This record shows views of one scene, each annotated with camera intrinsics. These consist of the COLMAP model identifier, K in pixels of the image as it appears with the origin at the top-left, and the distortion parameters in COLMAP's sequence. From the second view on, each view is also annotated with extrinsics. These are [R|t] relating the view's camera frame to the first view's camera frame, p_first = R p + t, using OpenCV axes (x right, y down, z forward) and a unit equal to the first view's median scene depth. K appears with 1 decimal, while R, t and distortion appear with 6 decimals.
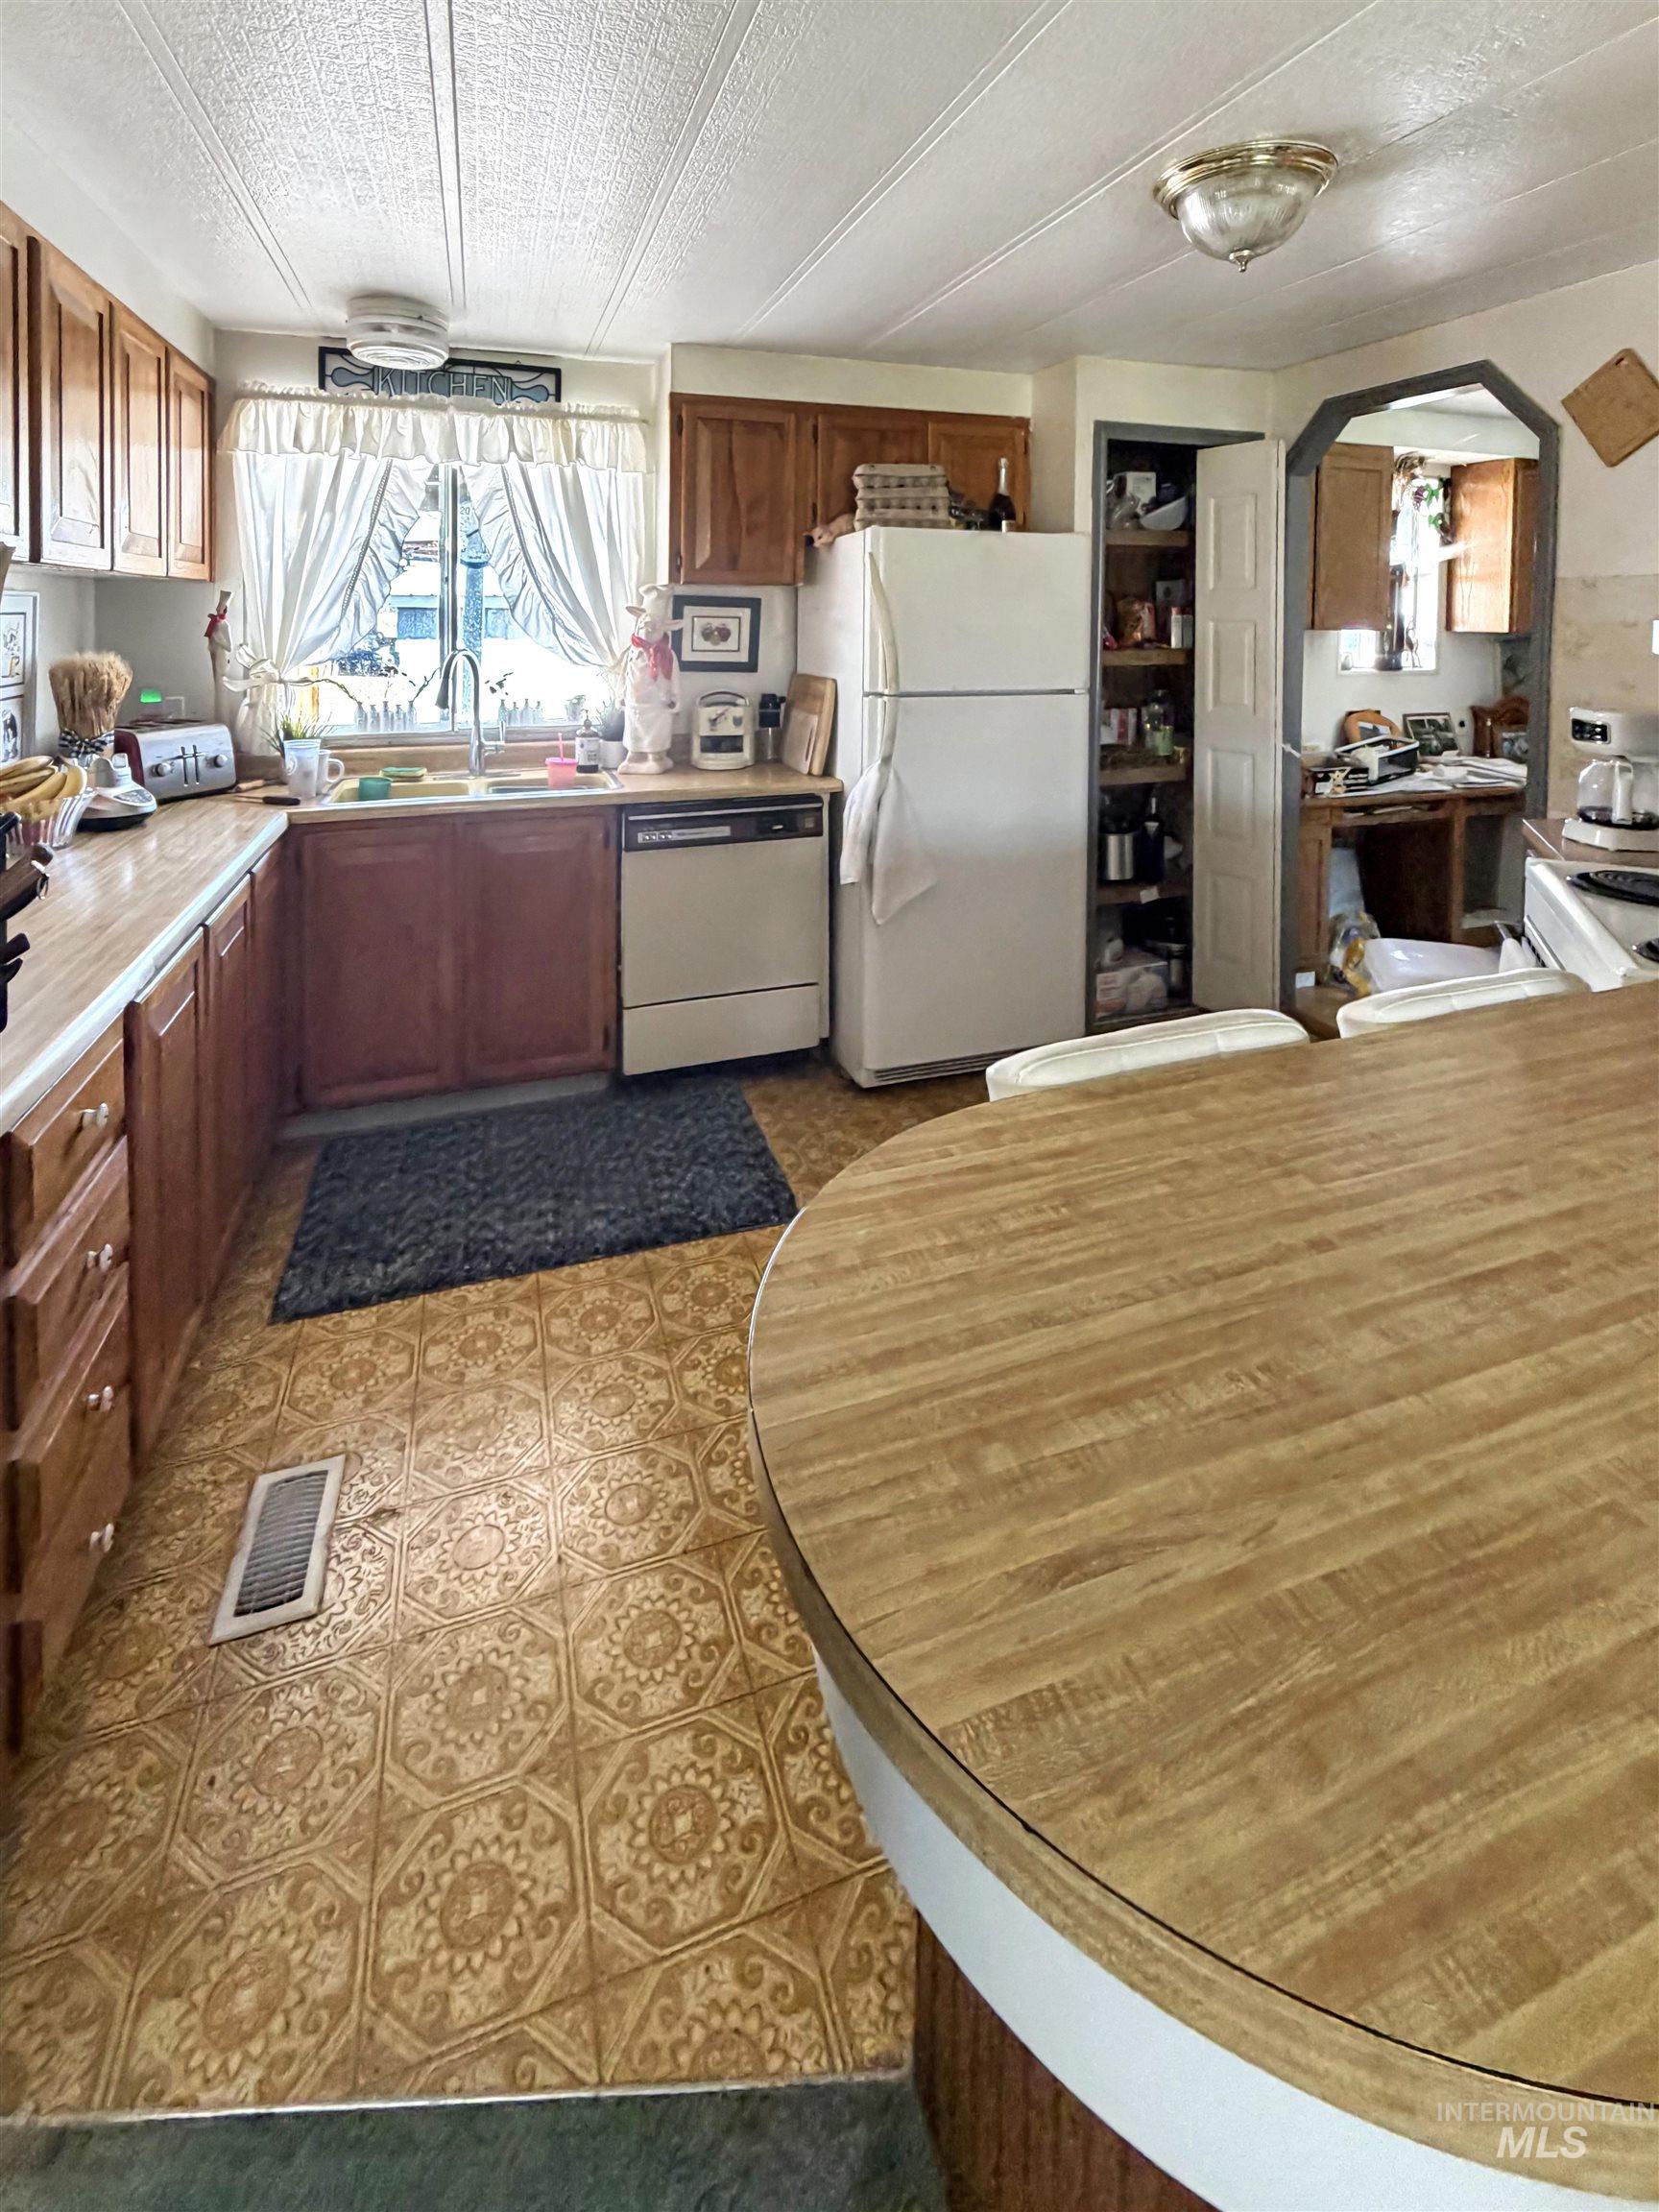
lens RADIAL K [[887.0, 0, 829.5], [0, 887.0, 1106.0], [0, 0, 1]] dist [0.012137, -0.000011]
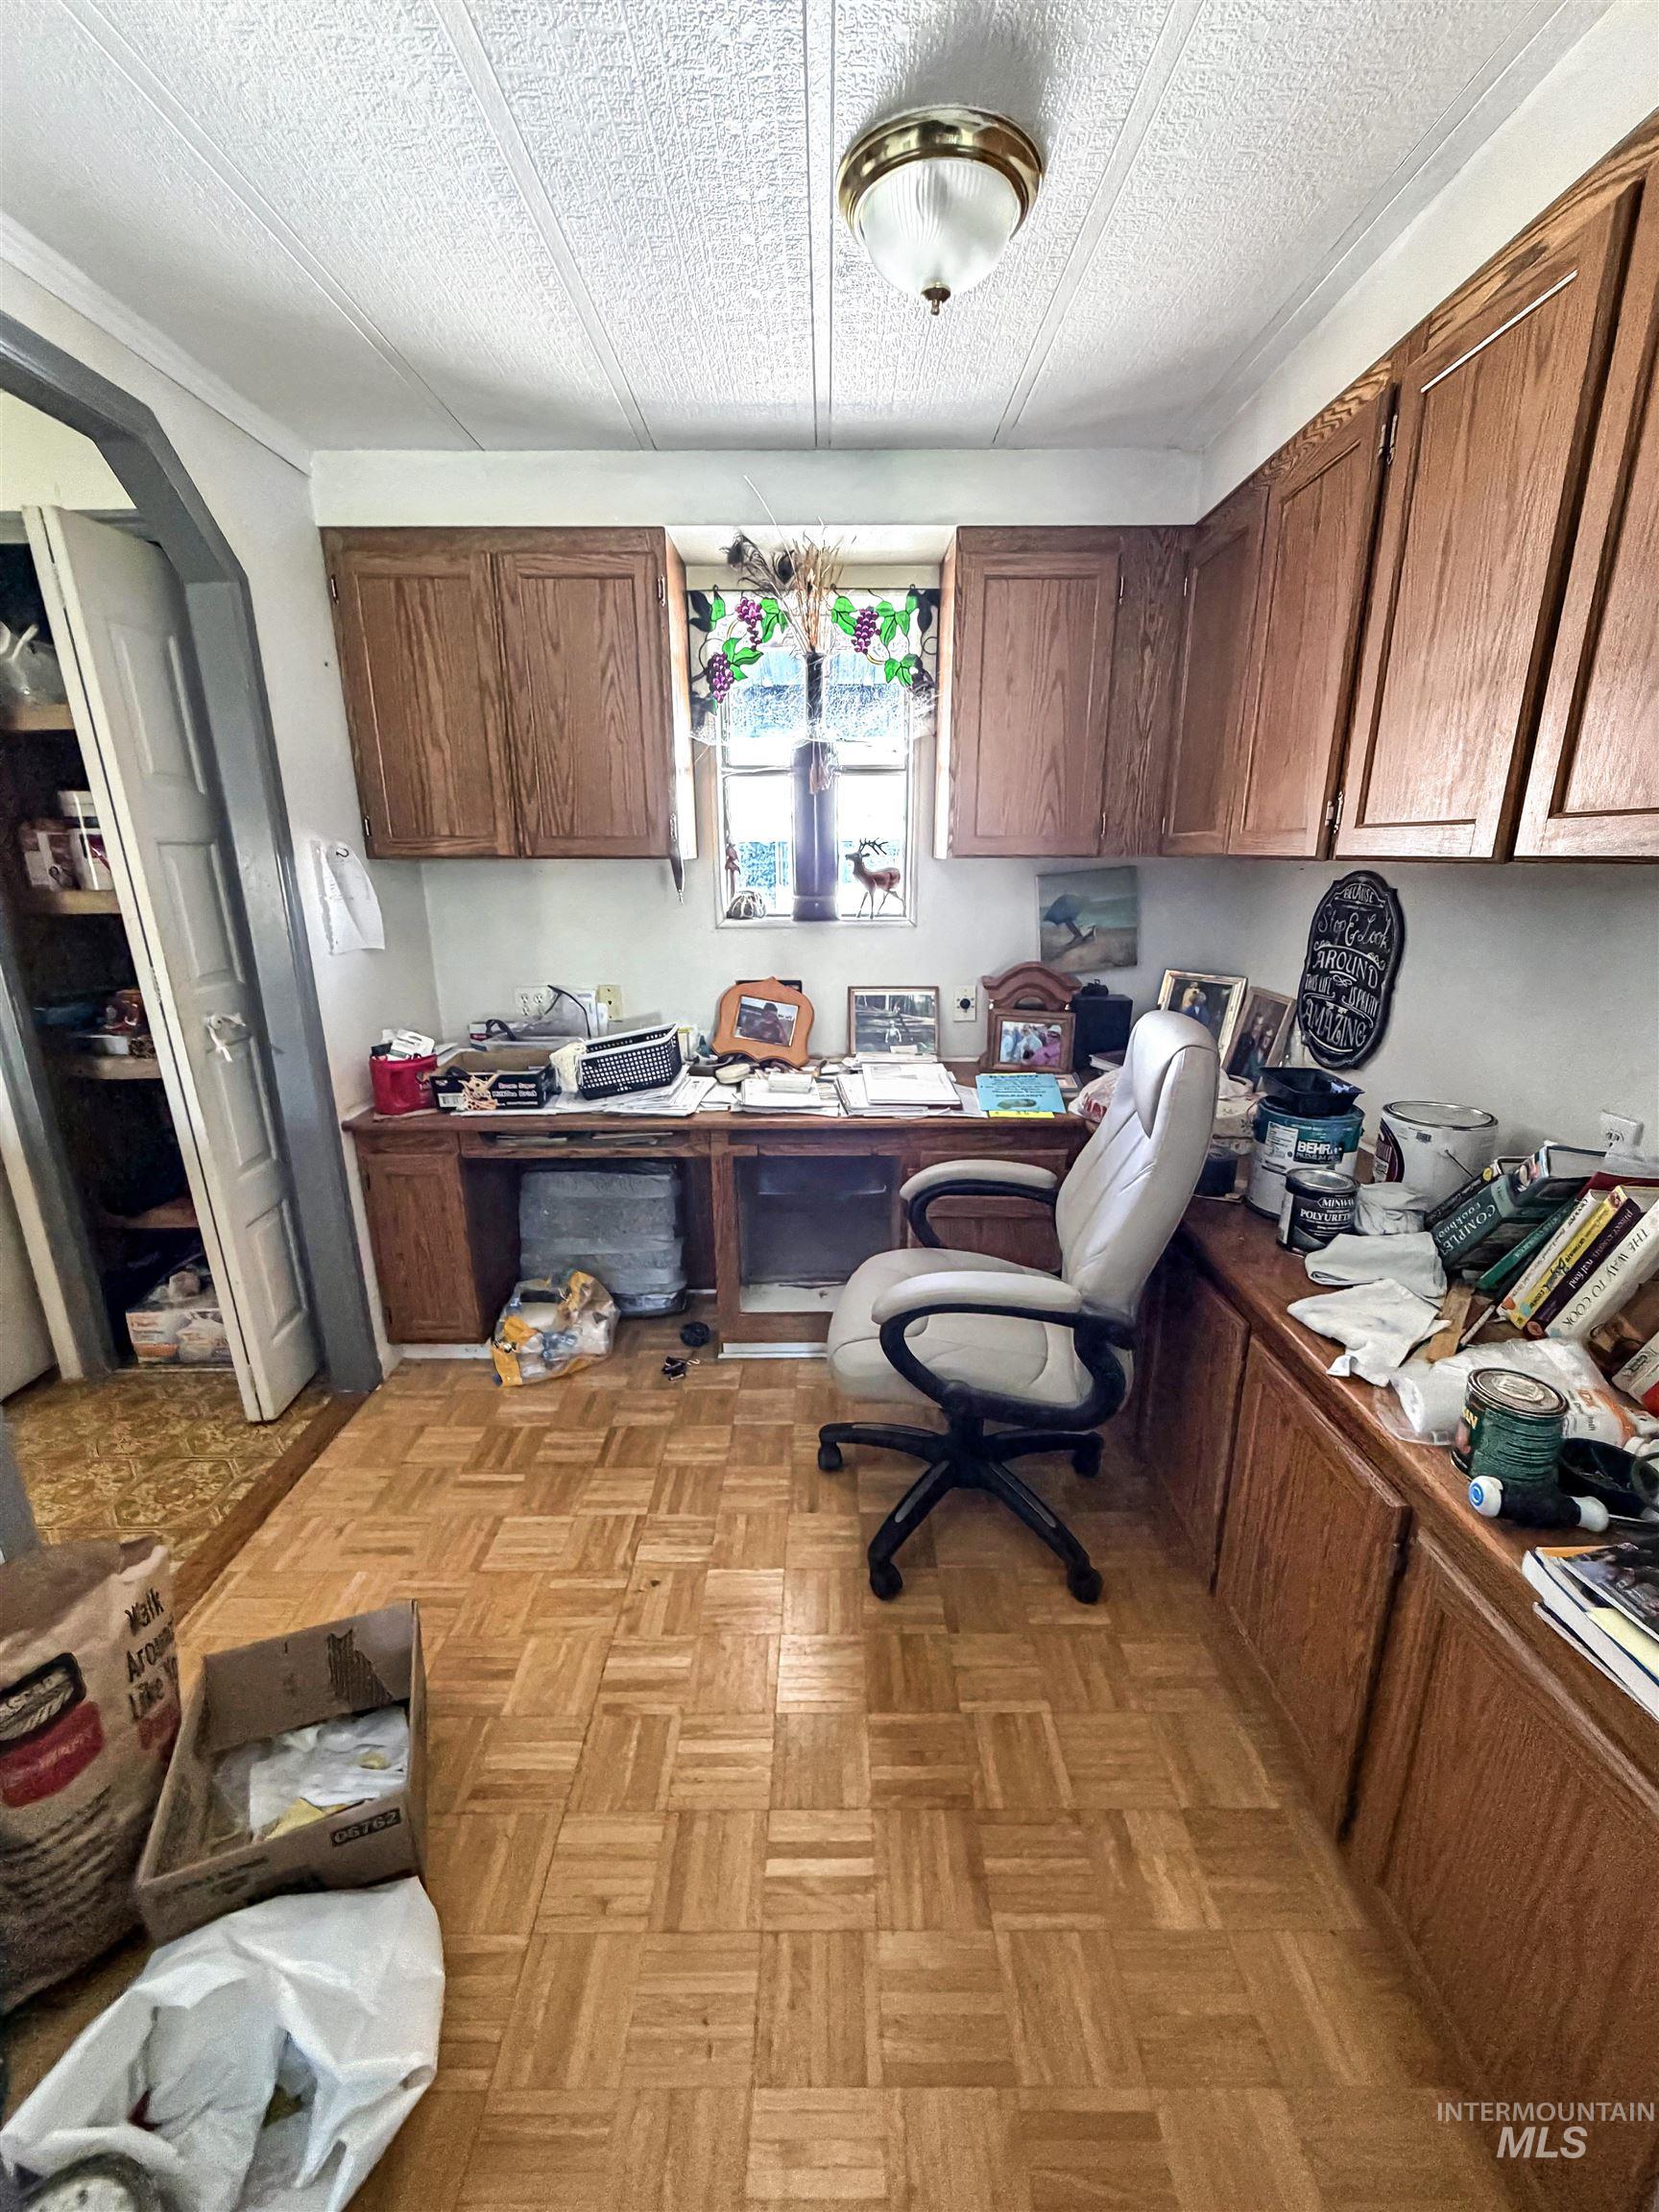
lens RADIAL K [[887.0, 0, 829.5], [0, 887.0, 1106.0], [0, 0, 1]] dist [0.012137, -0.000011]
pose [[0.943354, 0.082529, -0.321361, 0.954239], [-0.150262, 0.969817, -0.192034, -0.261788], [0.295813, 0.229444, 0.927281, 0.482029]]
